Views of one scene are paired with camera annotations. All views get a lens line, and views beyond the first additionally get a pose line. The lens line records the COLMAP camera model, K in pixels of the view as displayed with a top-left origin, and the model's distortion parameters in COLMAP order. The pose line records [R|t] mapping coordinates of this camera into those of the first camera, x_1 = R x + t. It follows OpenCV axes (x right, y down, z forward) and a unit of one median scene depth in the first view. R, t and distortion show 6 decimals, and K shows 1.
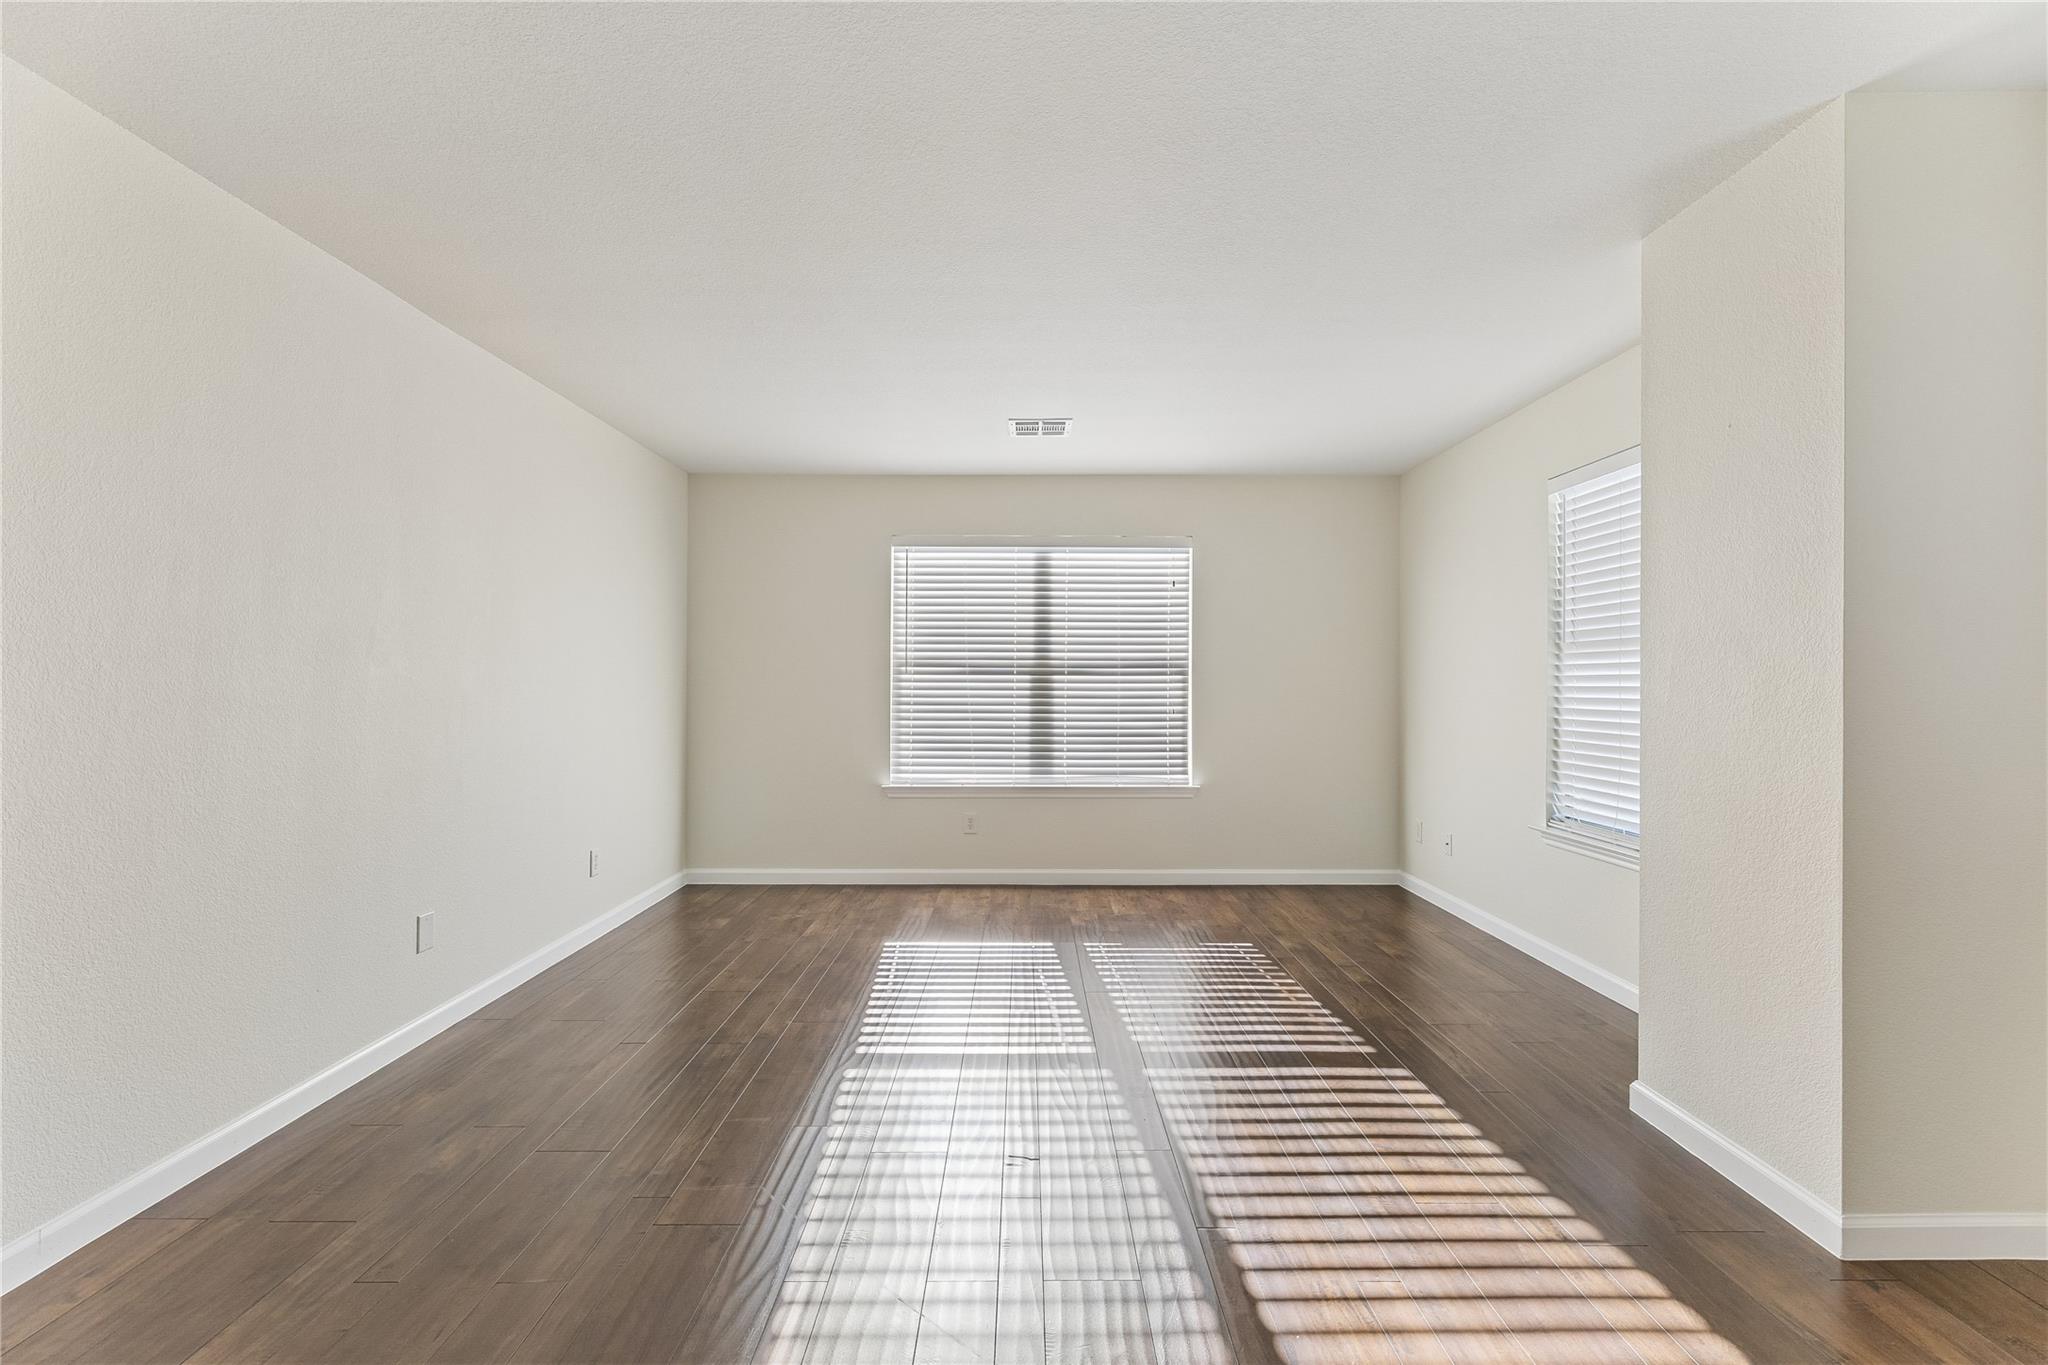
lens RADIAL K [[938.0, 0, 1020.5], [0, 938.0, 688.5], [0, 0, 1]] dist [0.003662, 0.001231]
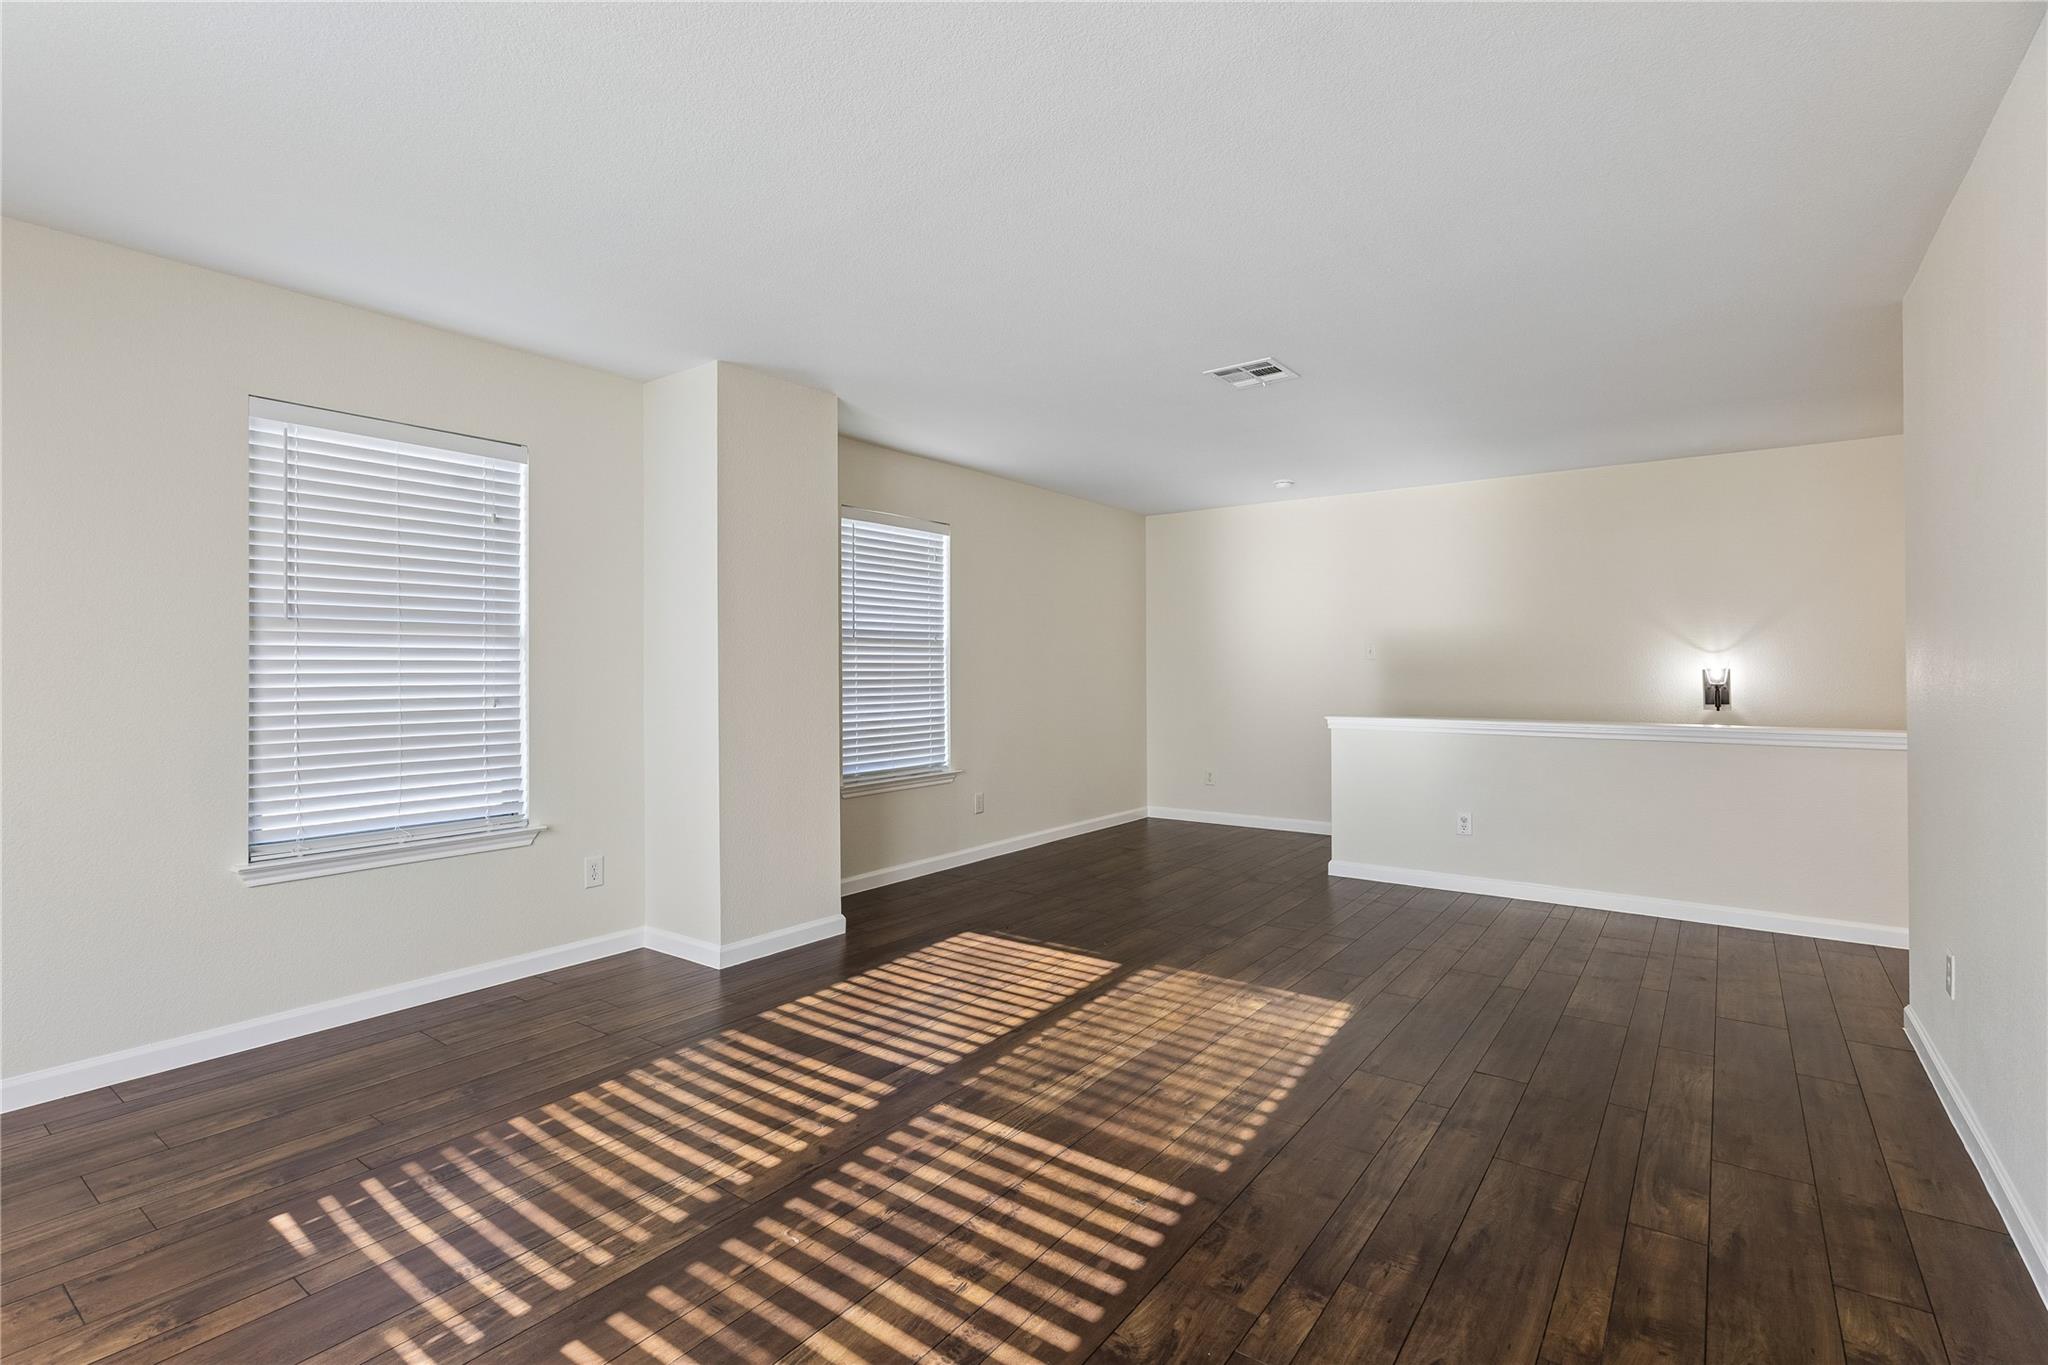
lens RADIAL K [[952.5, 0, 1020.0], [0, 952.5, 674.6], [0, 0, 1]] dist [0.000542, -0.000080]
pose [[-0.814497, -0.003324, 0.580159, -0.428022], [-0.001342, 0.999992, 0.003846, -0.005997], [-0.580167, 0.002354, -0.814494, 1.474211]]
